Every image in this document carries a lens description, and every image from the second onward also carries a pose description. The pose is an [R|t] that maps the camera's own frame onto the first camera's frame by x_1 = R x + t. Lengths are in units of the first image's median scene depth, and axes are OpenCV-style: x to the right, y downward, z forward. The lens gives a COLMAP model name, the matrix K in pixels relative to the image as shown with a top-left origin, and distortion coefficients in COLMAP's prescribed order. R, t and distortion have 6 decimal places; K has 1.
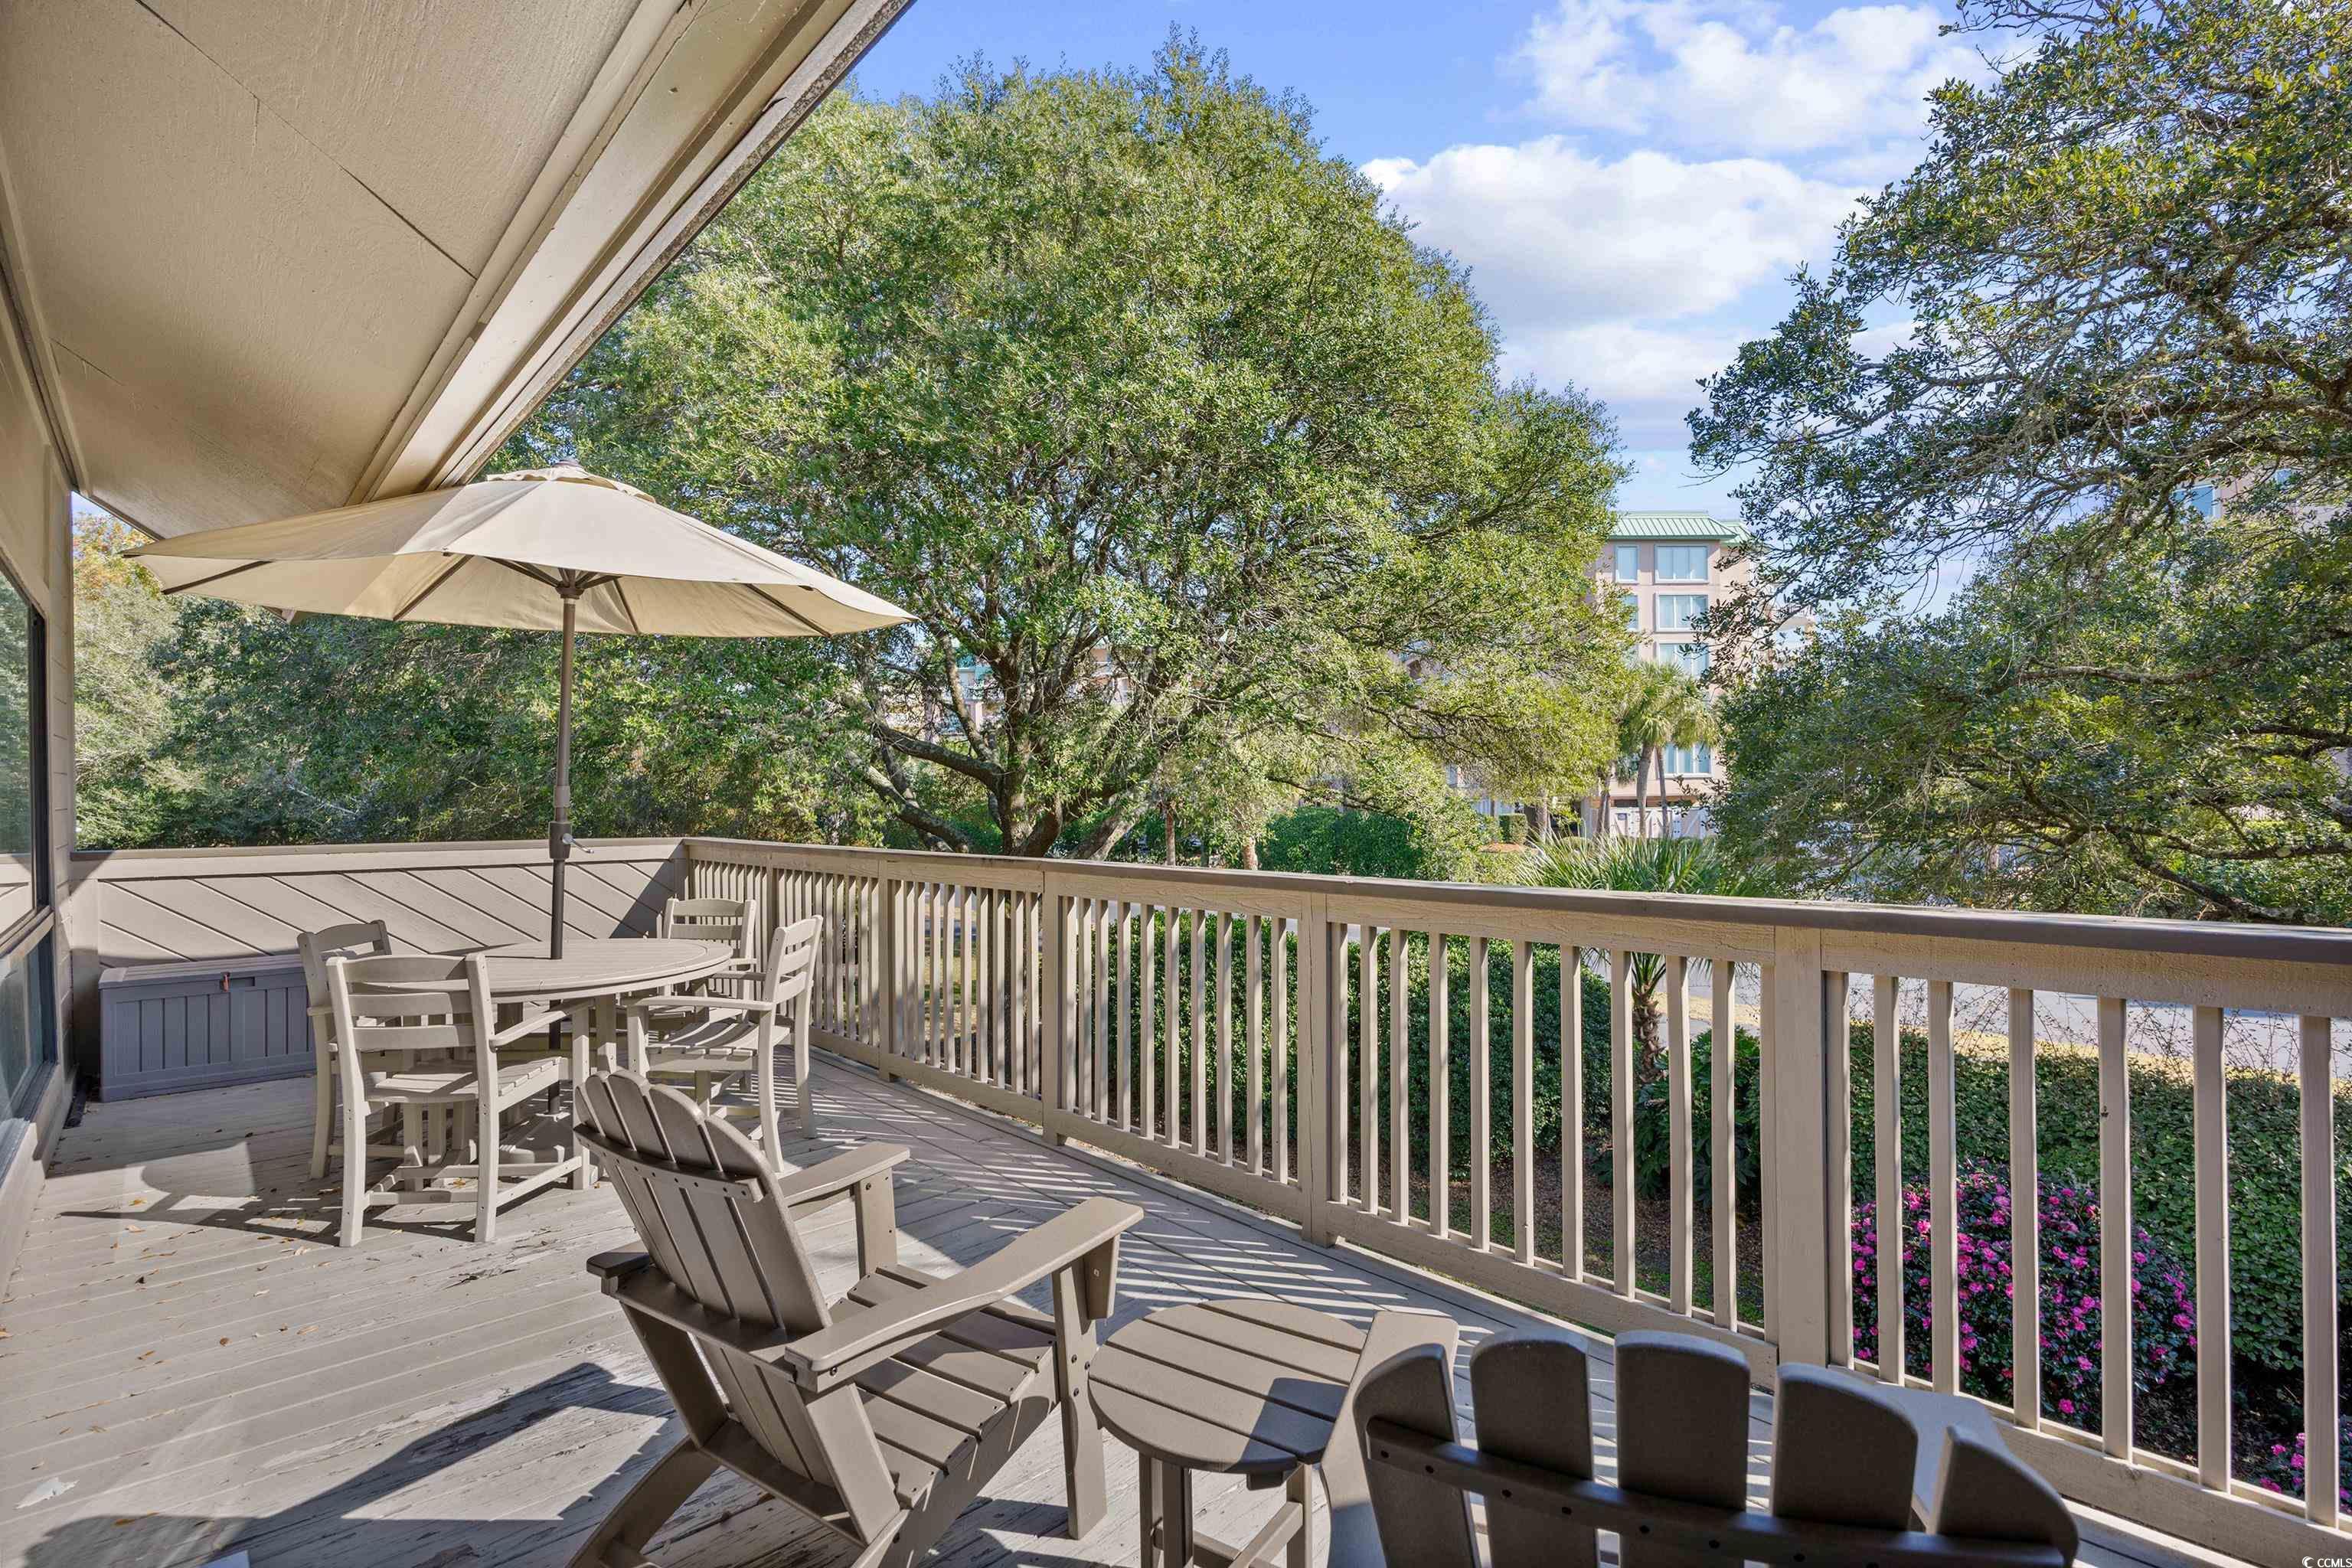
lens RADIAL K [[1099.2, 0, 1194.7], [0, 1099.2, 785.3], [0, 0, 1]] dist [-0.018633, 0.002712]
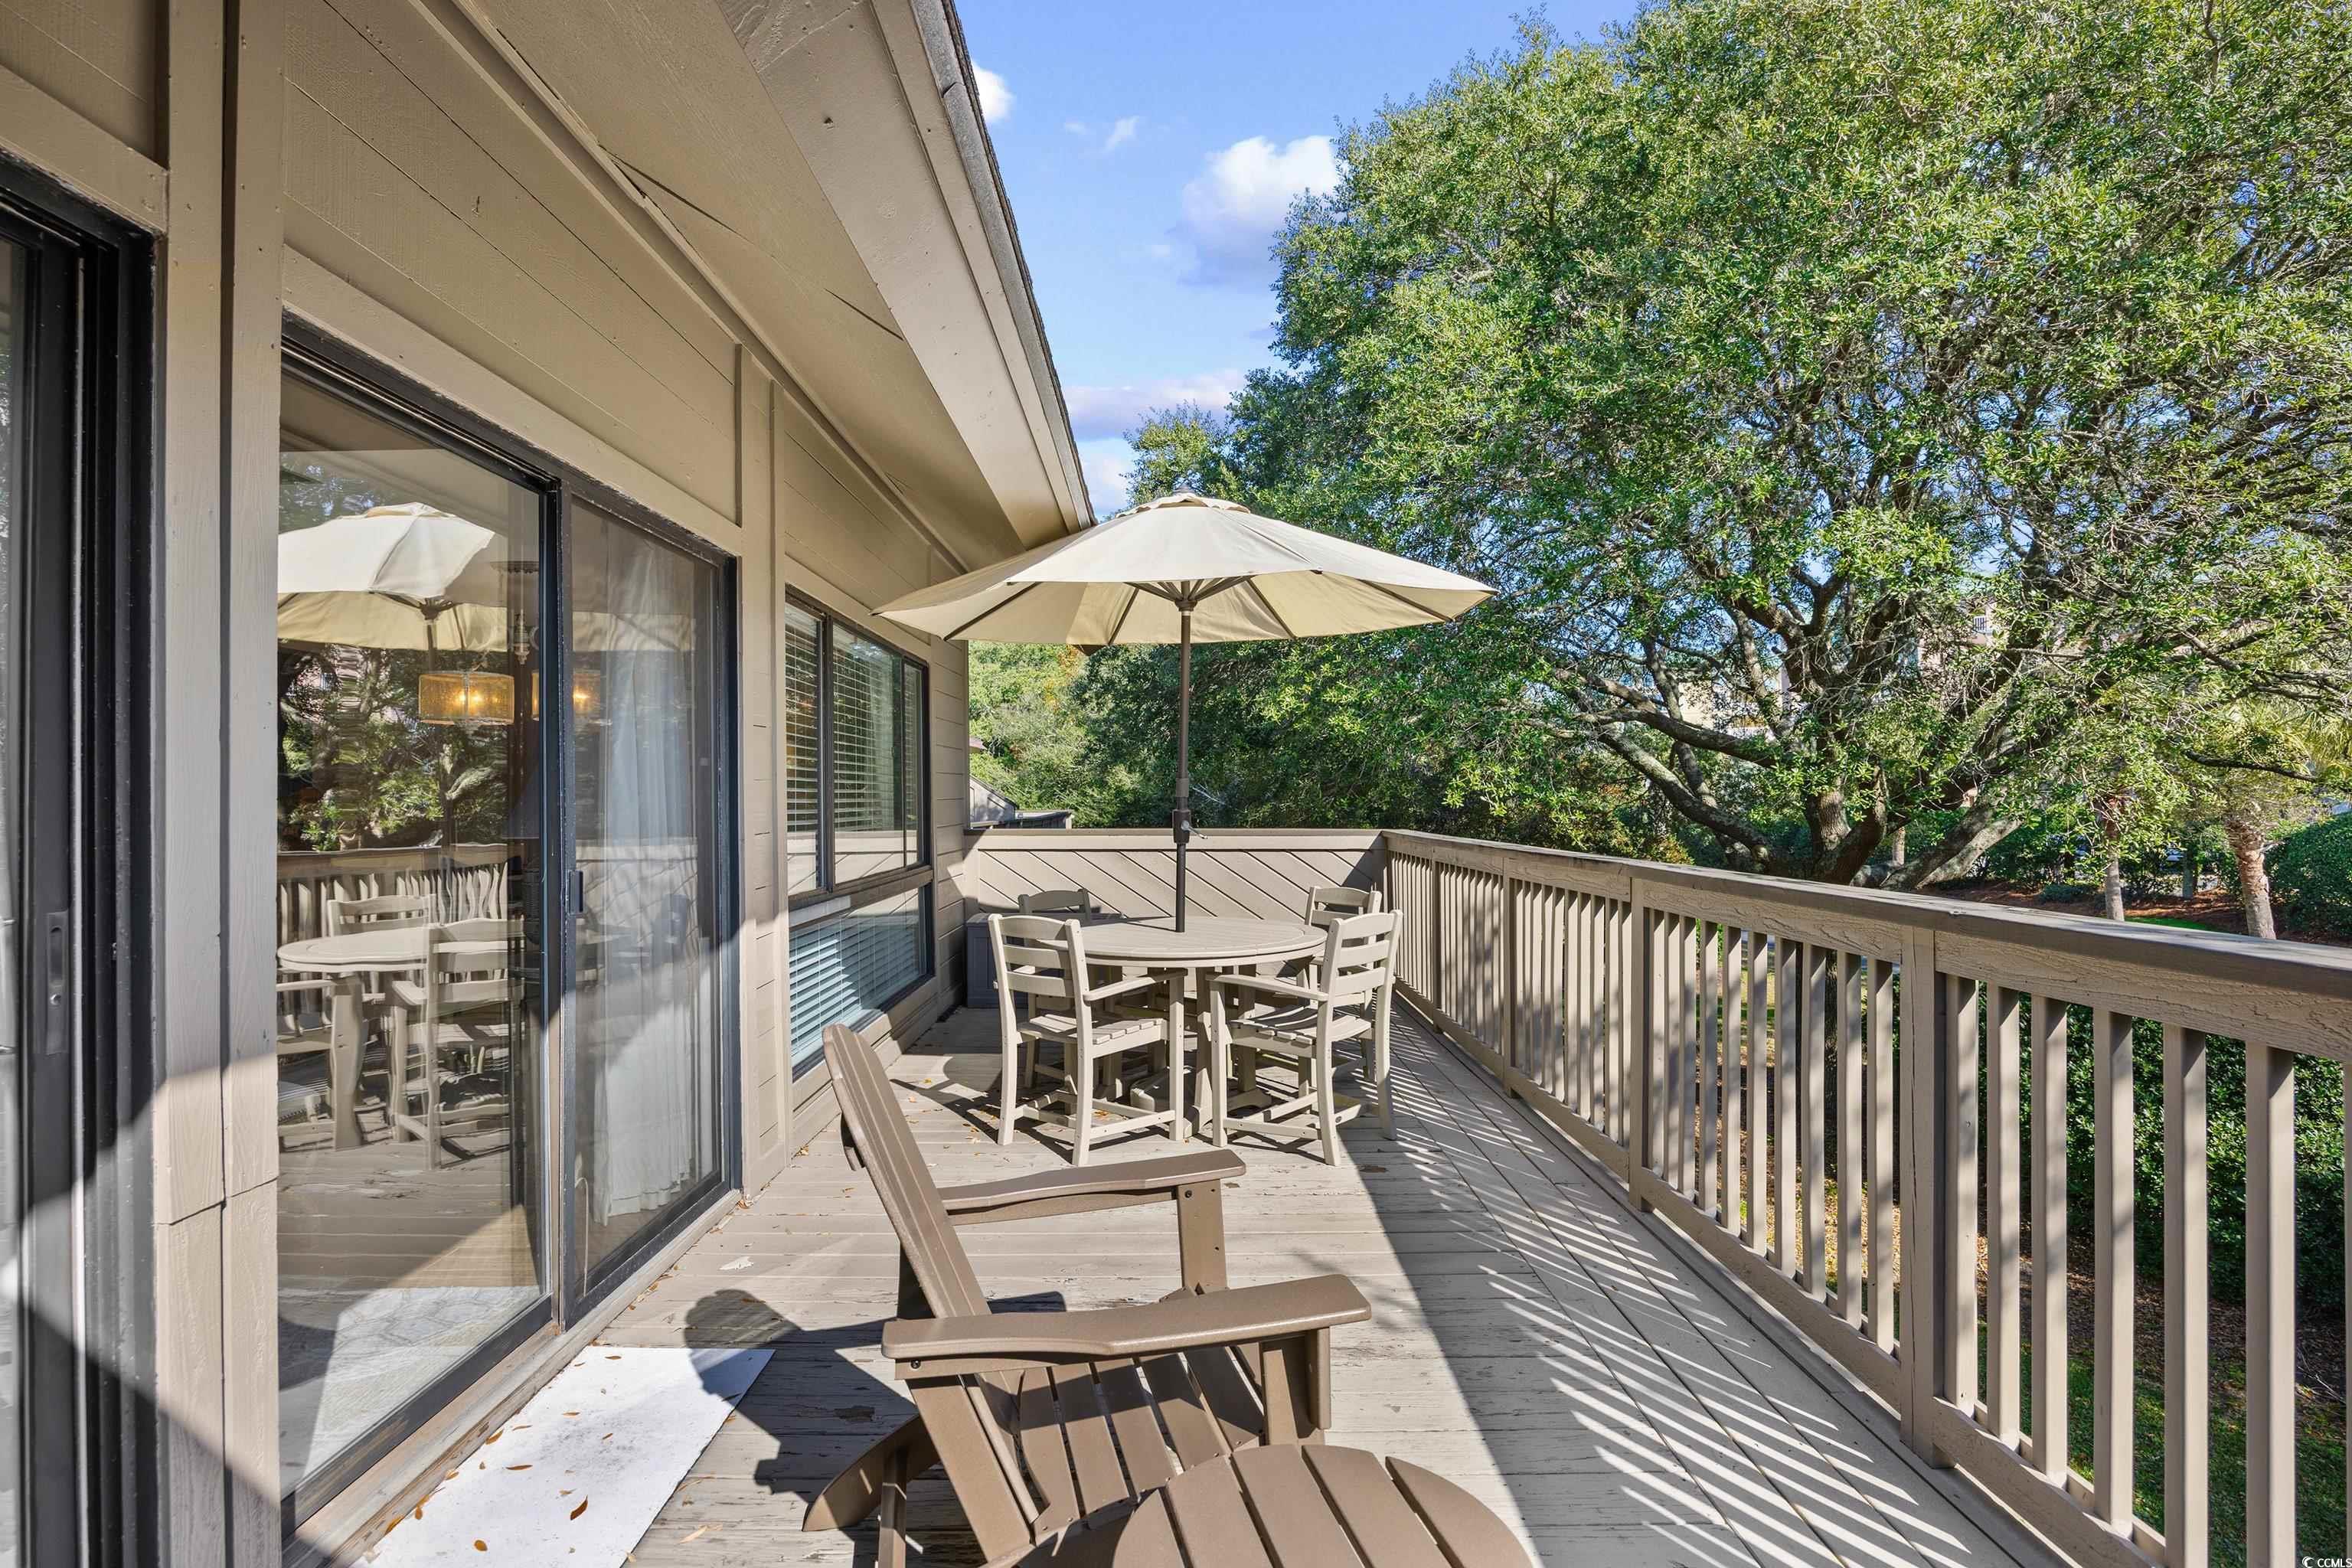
lens RADIAL K [[1099.2, 0, 1165.7], [0, 1099.2, 788.3], [0, 0, 1]] dist [-0.018633, 0.002712]
pose [[0.722728, -0.003778, -0.691122, 0.149611], [0.007827, 0.999966, 0.002719, 0.005127], [0.691088, -0.007375, 0.722733, 0.132466]]
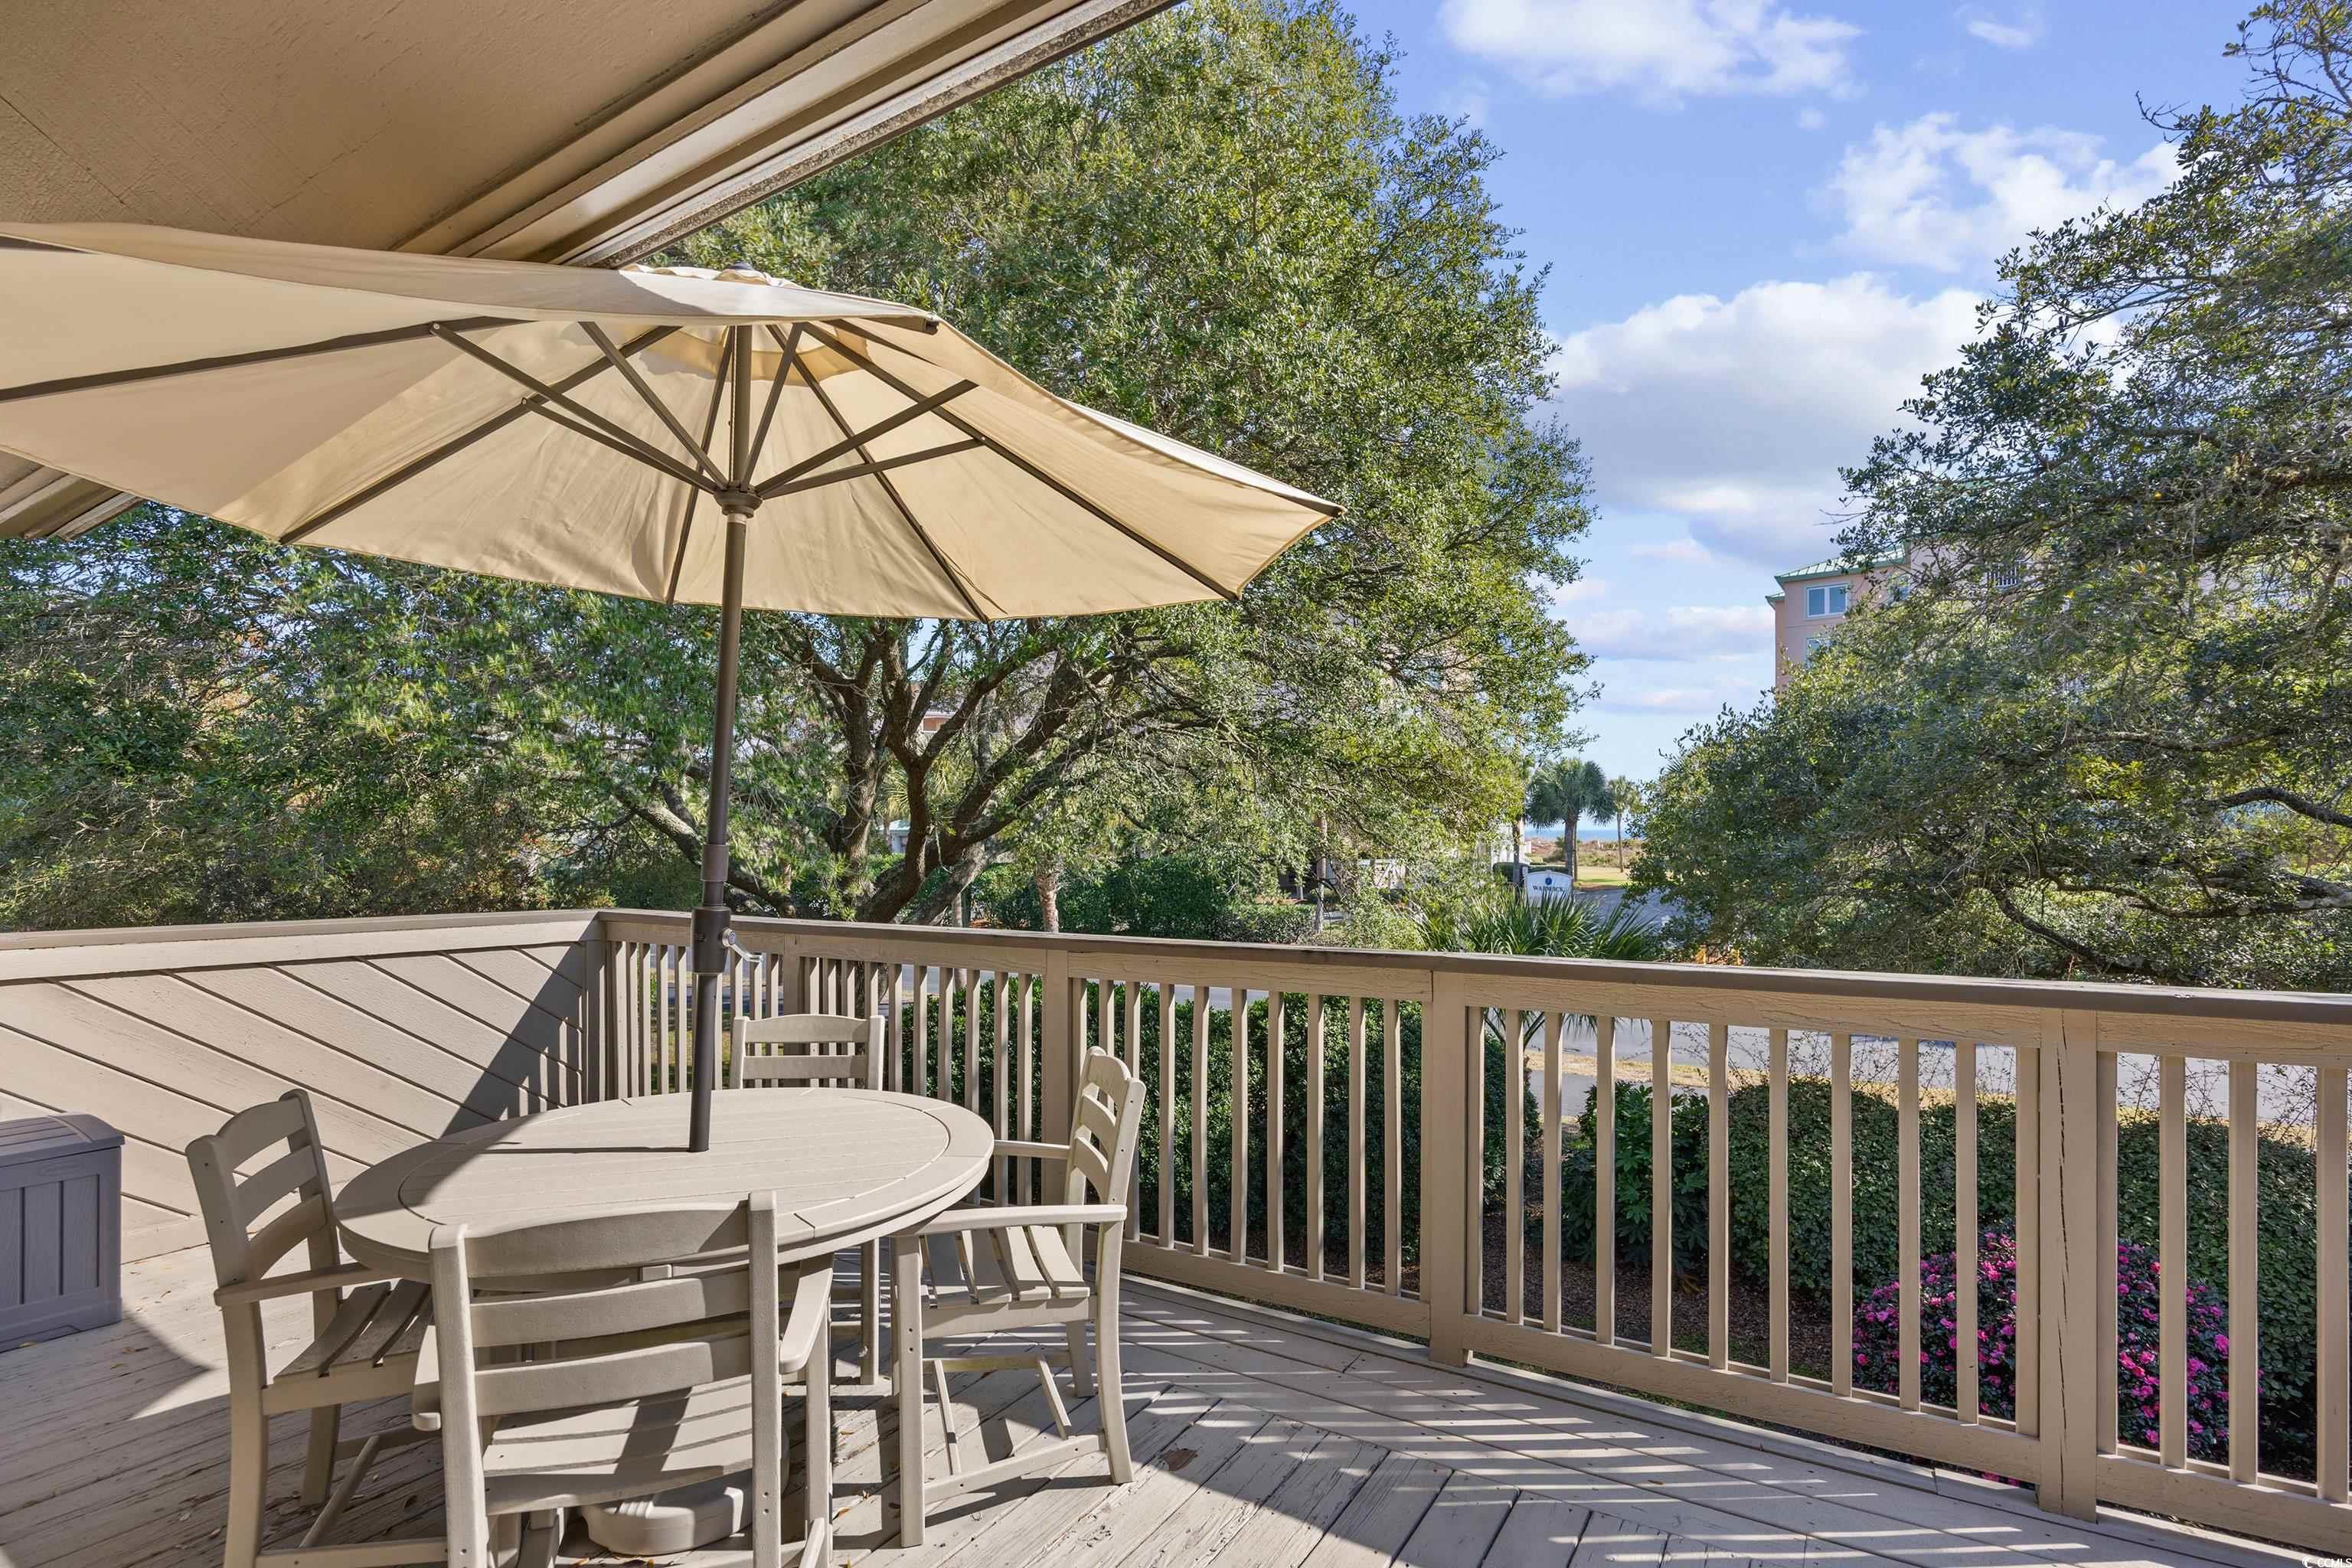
lens RADIAL K [[1099.2, 0, 1191.7], [0, 1099.2, 826.9], [0, 0, 1]] dist [-0.018633, 0.002712]
pose [[0.965823, 0.011757, 0.258937, -0.381528], [-0.009724, 0.999911, -0.009129, -0.003890], [-0.259021, 0.006299, 0.965851, 0.303258]]
